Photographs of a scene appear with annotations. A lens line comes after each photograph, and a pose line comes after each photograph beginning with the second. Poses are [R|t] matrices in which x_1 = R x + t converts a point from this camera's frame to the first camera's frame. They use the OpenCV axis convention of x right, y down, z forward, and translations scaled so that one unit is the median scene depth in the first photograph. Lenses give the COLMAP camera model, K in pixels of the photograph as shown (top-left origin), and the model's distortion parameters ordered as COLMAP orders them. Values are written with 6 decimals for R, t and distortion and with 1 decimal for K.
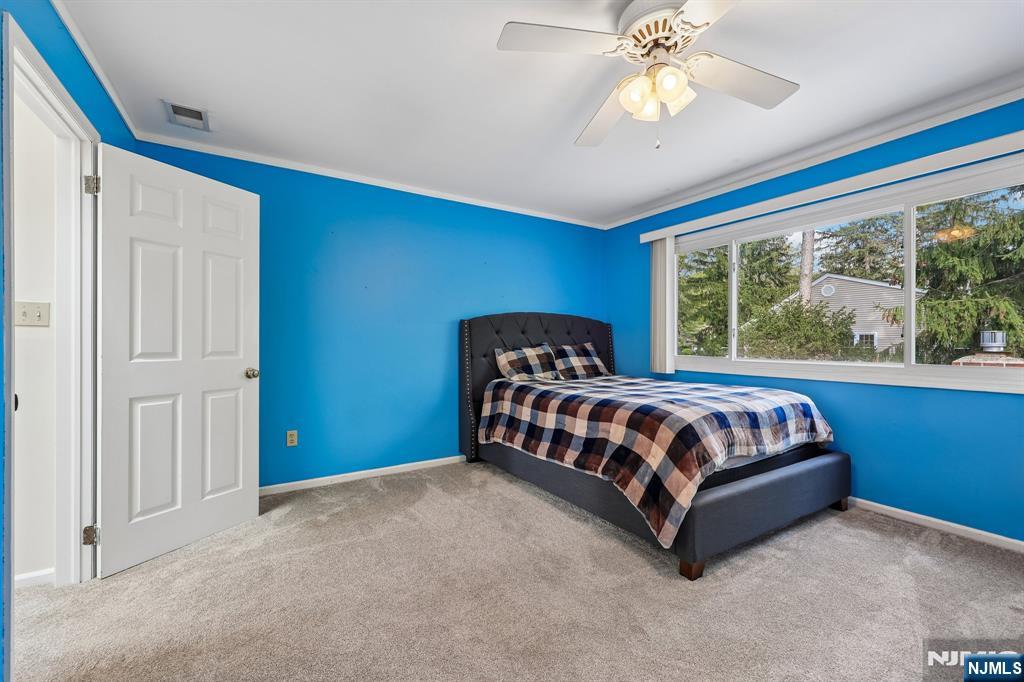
lens RADIAL K [[414.1, 0, 508.7], [0, 414.1, 335.1], [0, 0, 1]] dist [-0.001338, 0.000031]
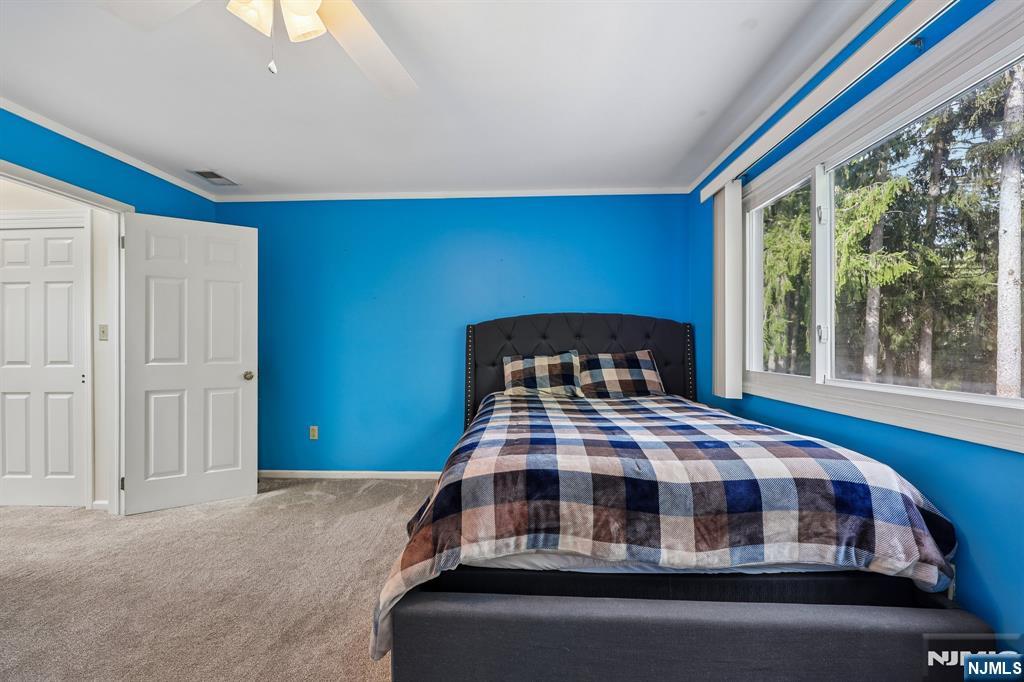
lens RADIAL K [[414.1, 0, 511.0], [0, 414.1, 342.2], [0, 0, 1]] dist [-0.001338, 0.000031]
pose [[0.827419, -0.009465, -0.561506, 0.599862], [0.012056, 0.999927, 0.000910, 0.001369], [0.561456, -0.007523, 0.827472, 0.362586]]
